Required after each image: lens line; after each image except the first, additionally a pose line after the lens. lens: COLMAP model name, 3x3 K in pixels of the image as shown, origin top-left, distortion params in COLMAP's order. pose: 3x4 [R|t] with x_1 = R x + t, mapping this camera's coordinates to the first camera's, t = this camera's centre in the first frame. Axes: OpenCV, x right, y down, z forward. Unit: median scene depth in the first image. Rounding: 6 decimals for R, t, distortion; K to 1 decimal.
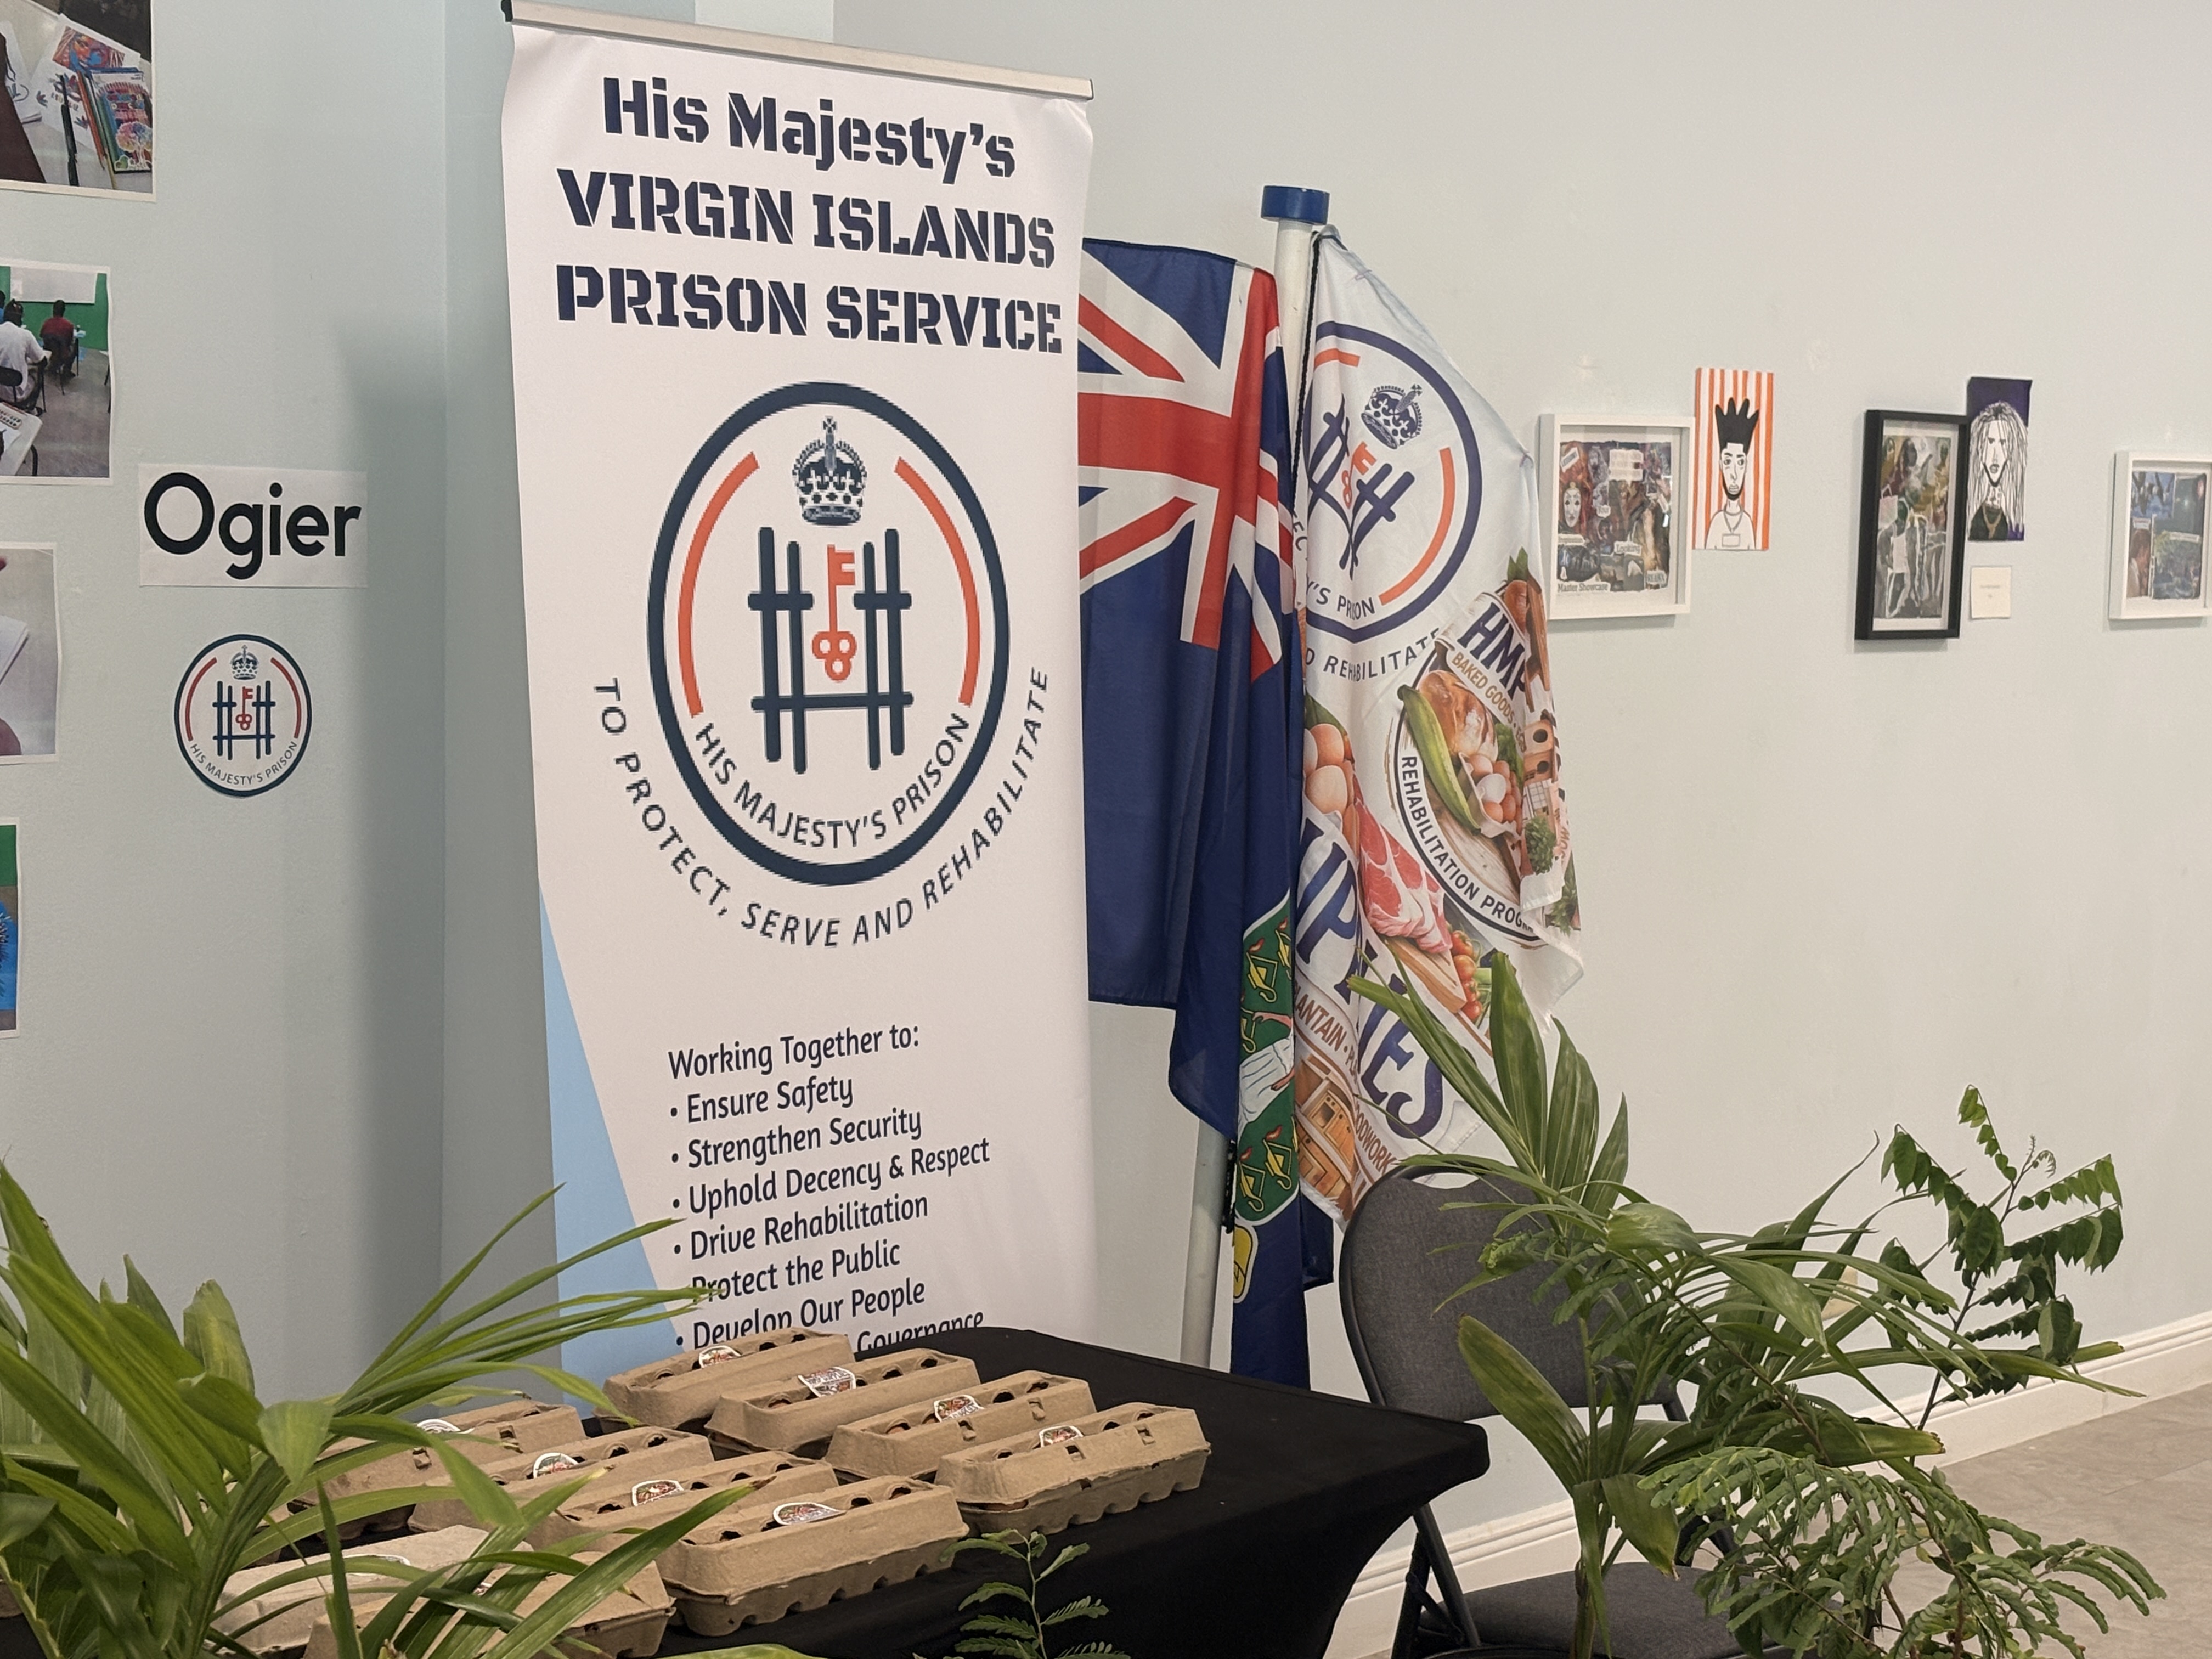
lens RADIAL K [[3970.3, 0, 1181.1], [0, 3970.3, 834.7], [0, 0, 1]] dist [0.332357, -1.572326]
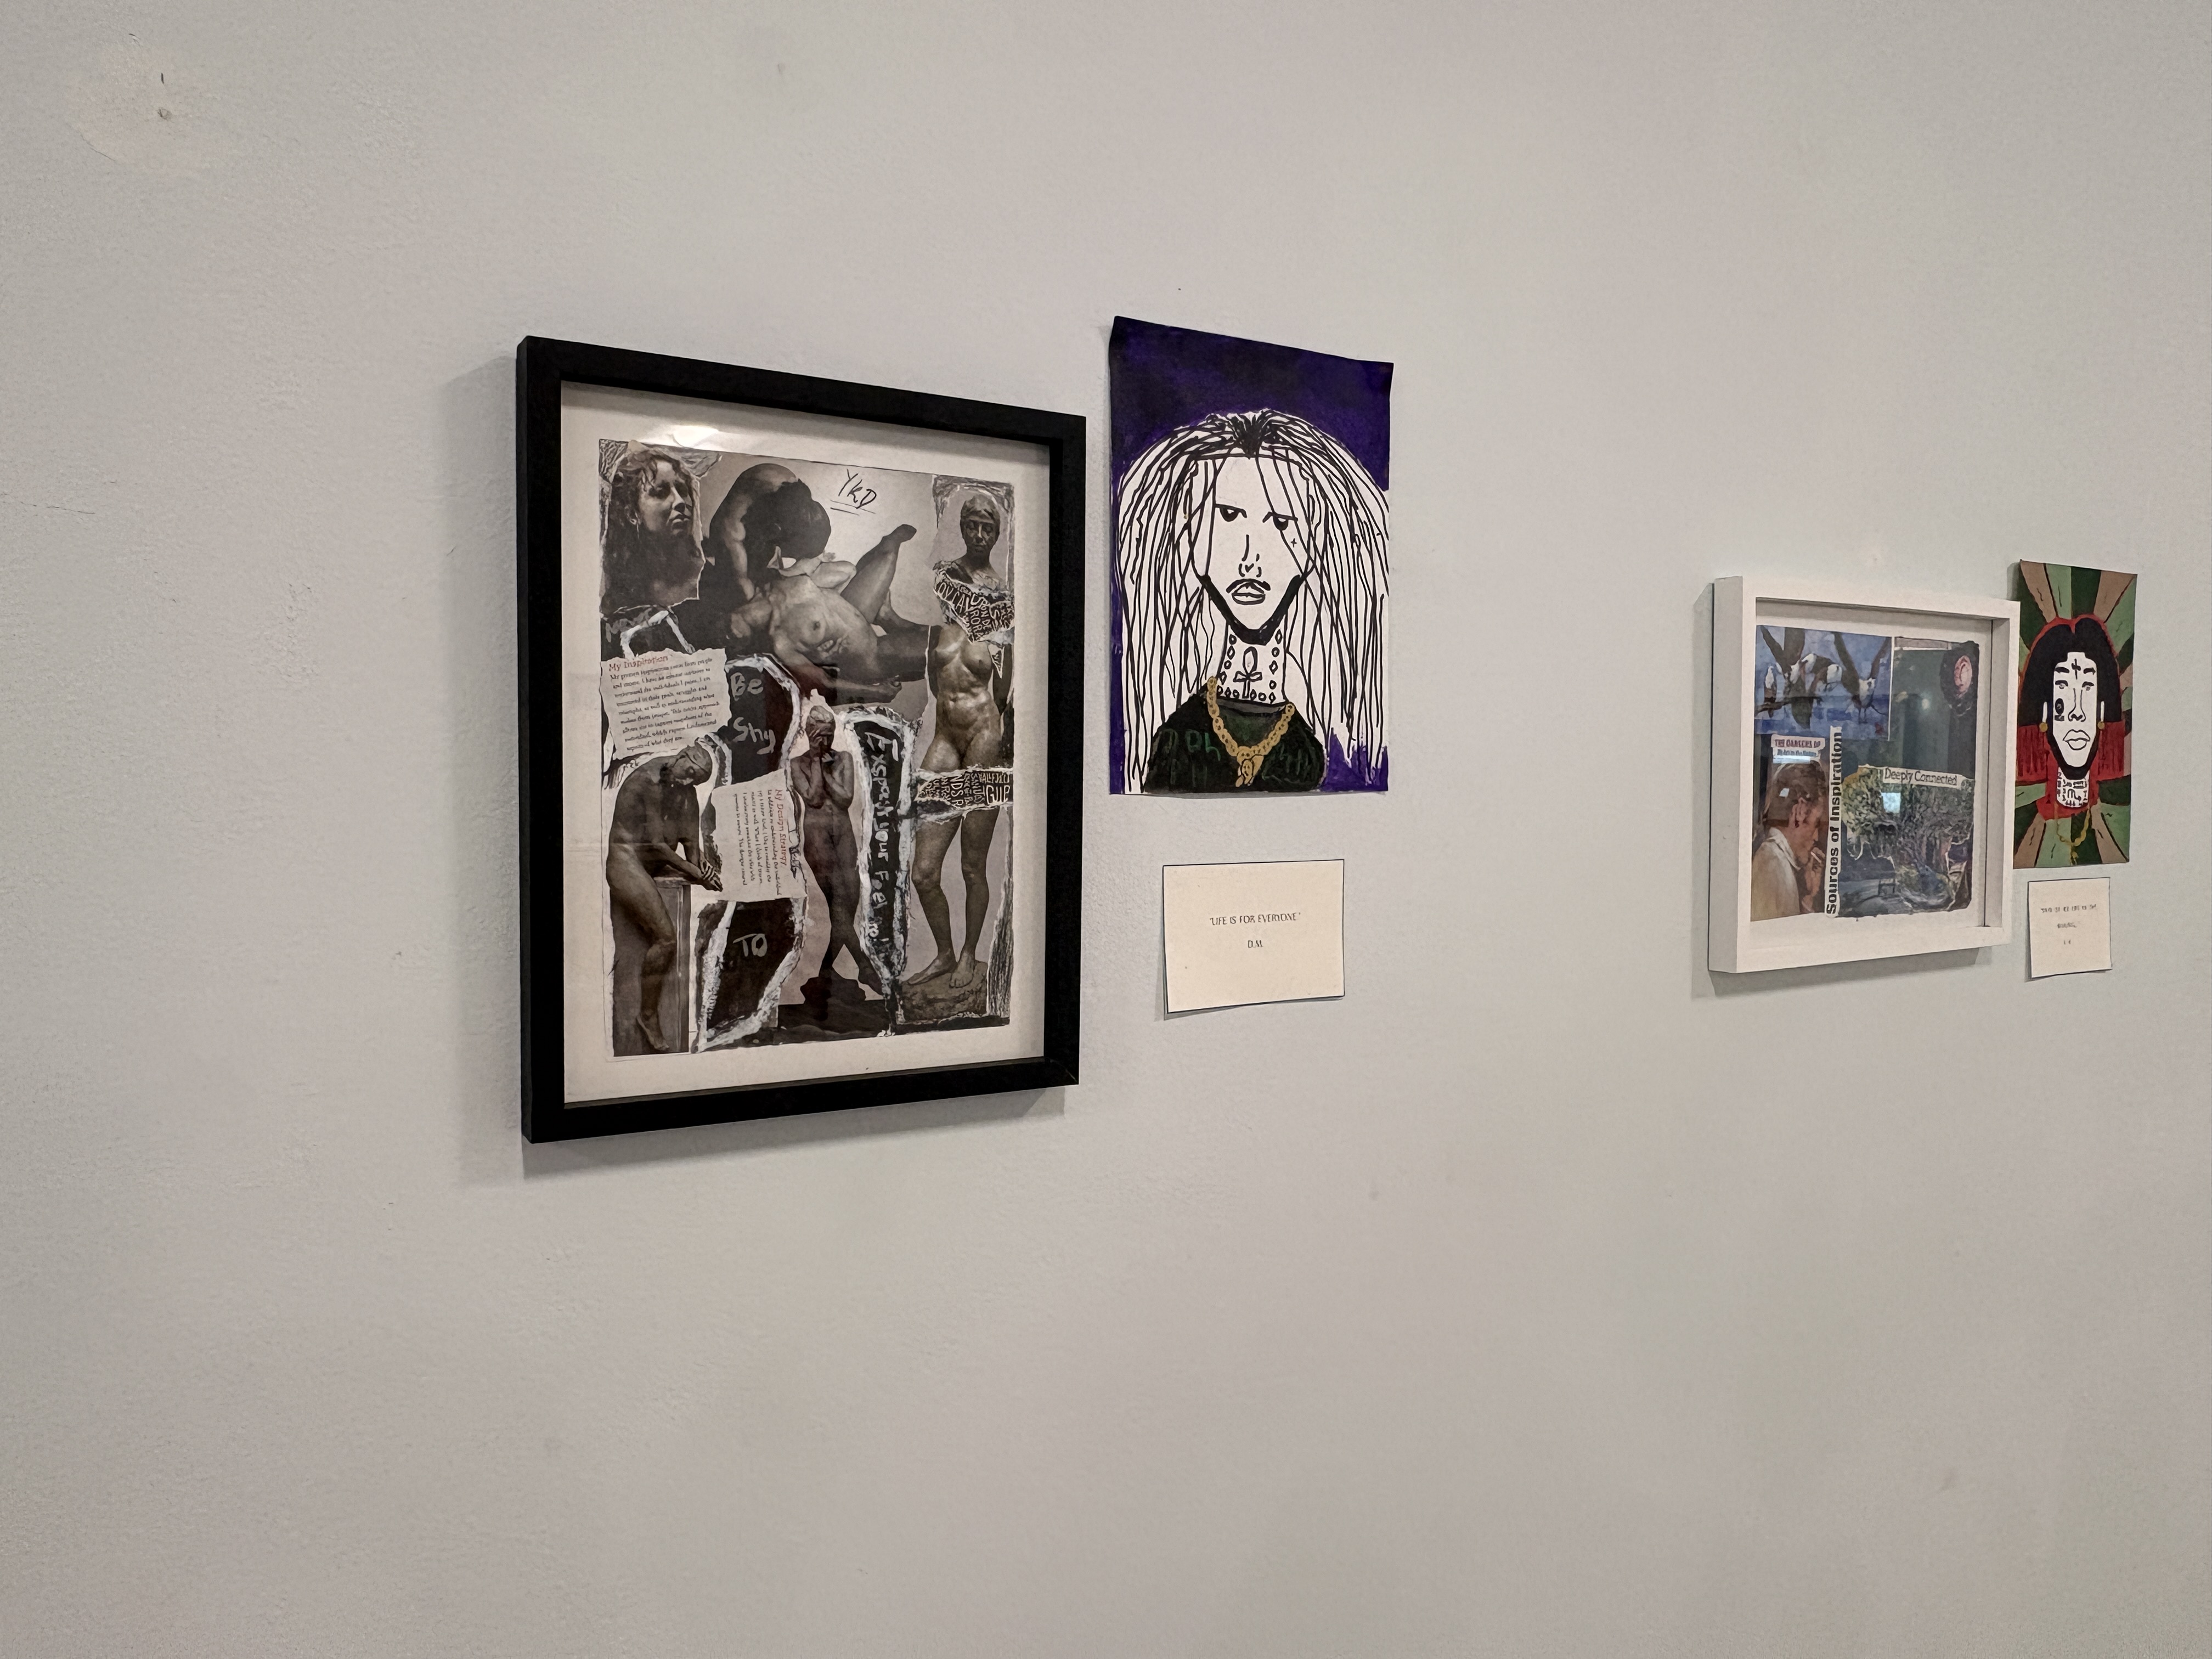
lens RADIAL K [[1480.9, 0, 1067.7], [0, 1480.9, 827.9], [0, 0, 1]] dist [-0.041349, 0.056414]
pose [[0.935717, -0.005690, -0.352706, 0.386728], [-0.011883, 0.998794, -0.047639, -0.105221], [0.352552, 0.048767, 0.934521, 1.443857]]
